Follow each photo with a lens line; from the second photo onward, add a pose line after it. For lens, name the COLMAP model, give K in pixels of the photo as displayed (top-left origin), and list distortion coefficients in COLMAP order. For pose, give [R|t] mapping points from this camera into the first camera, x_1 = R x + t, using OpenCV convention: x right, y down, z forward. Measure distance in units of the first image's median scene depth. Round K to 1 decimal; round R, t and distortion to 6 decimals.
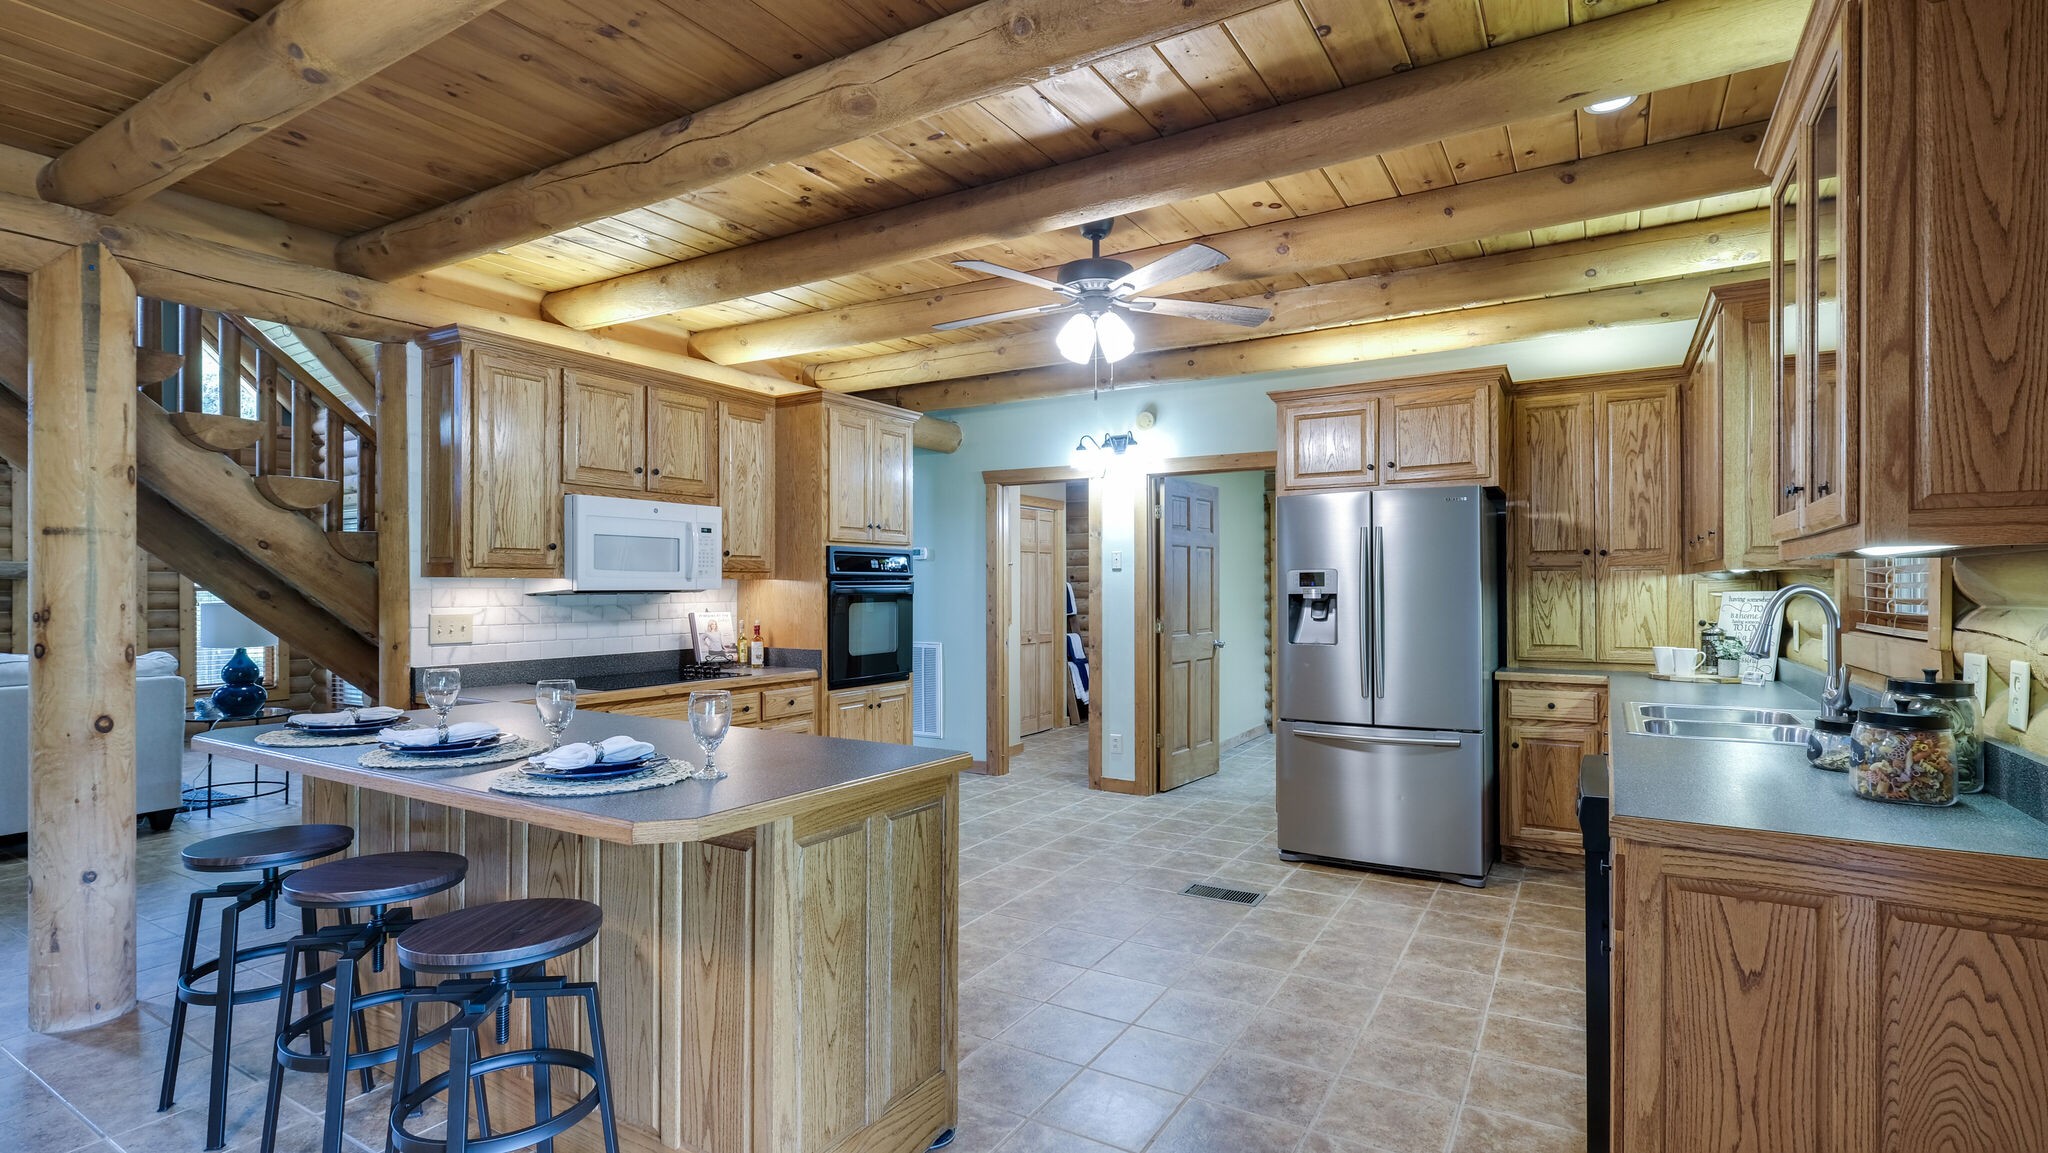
lens RADIAL K [[955.1, 0, 1023.3], [0, 955.1, 584.0], [0, 0, 1]] dist [0.000242, 0.000746]
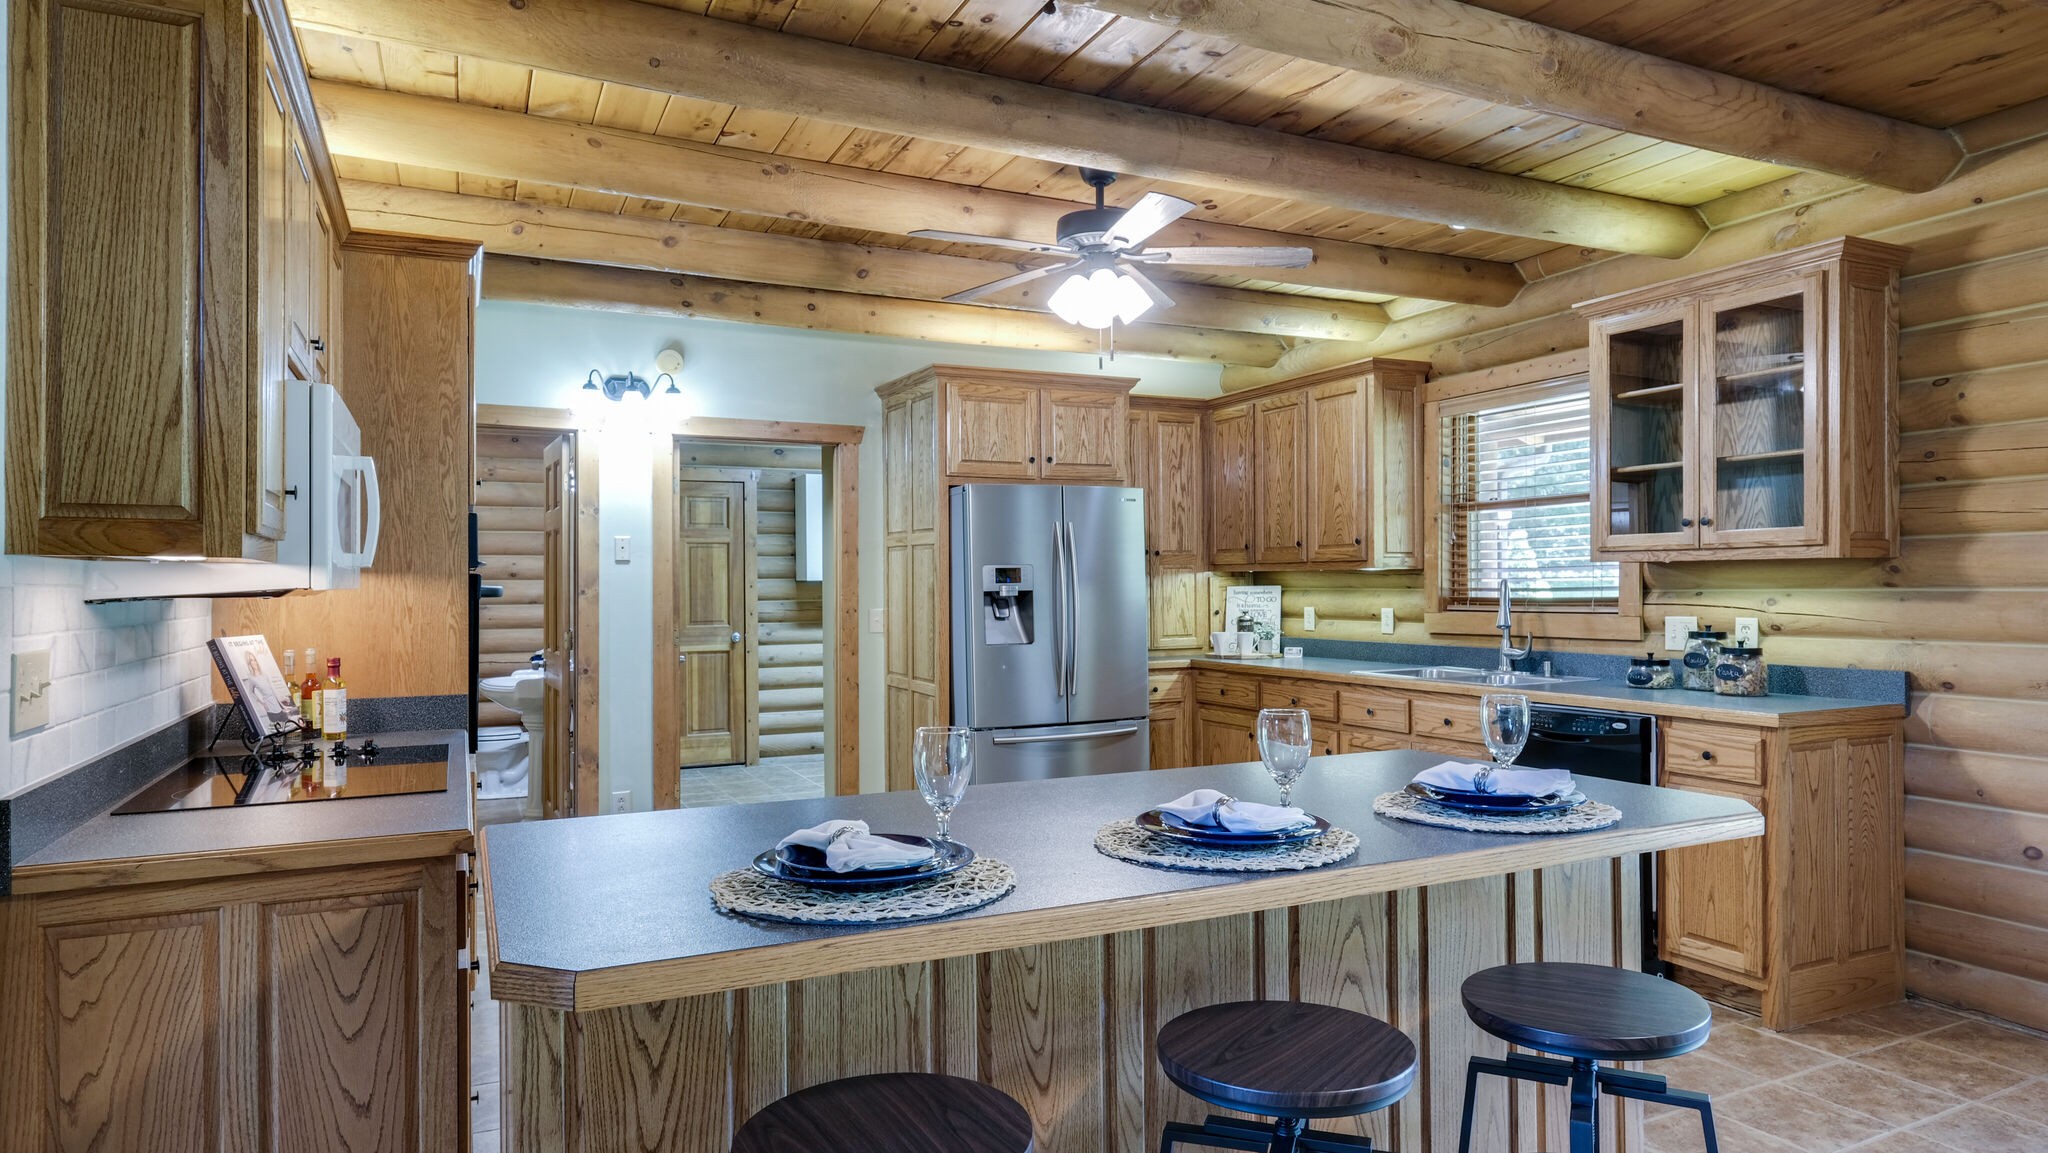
lens RADIAL K [[1202.5, 0, 1026.6], [0, 1202.5, 581.3], [0, 0, 1]] dist [0.005074, 0.000215]
pose [[0.545253, 0.000679, 0.838271, -0.698759], [0.003885, 0.999987, -0.003337, 0.005211], [-0.838262, 0.005076, 0.545243, 0.354545]]
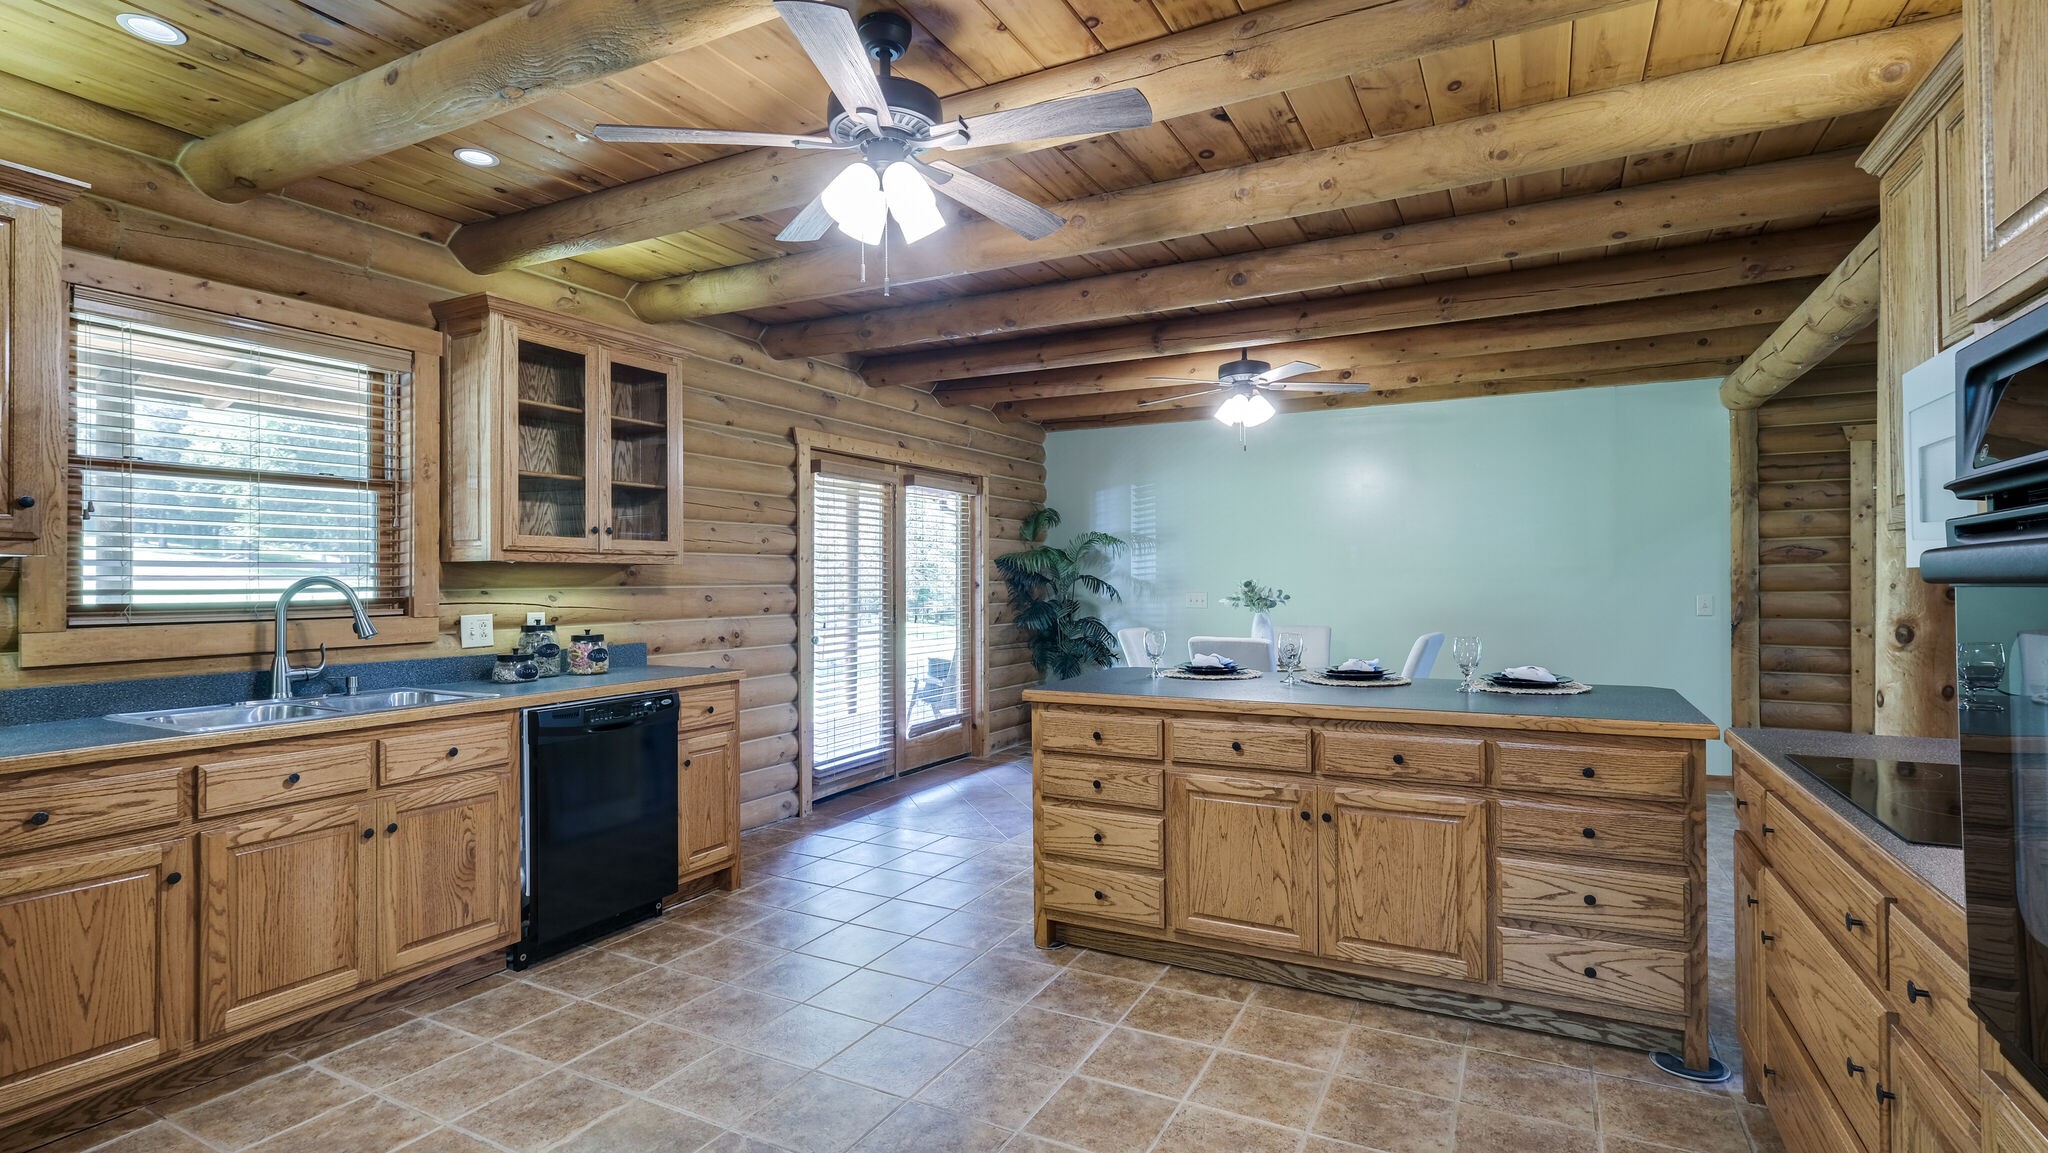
lens RADIAL K [[955.1, 0, 1024.6], [0, 955.1, 572.2], [0, 0, 1]] dist [0.000242, 0.000746]
pose [[-0.998217, 0.004201, -0.059546, 0.016529], [0.004837, 0.999933, -0.010536, 0.007595], [0.059497, -0.010805, -0.998170, 1.317559]]
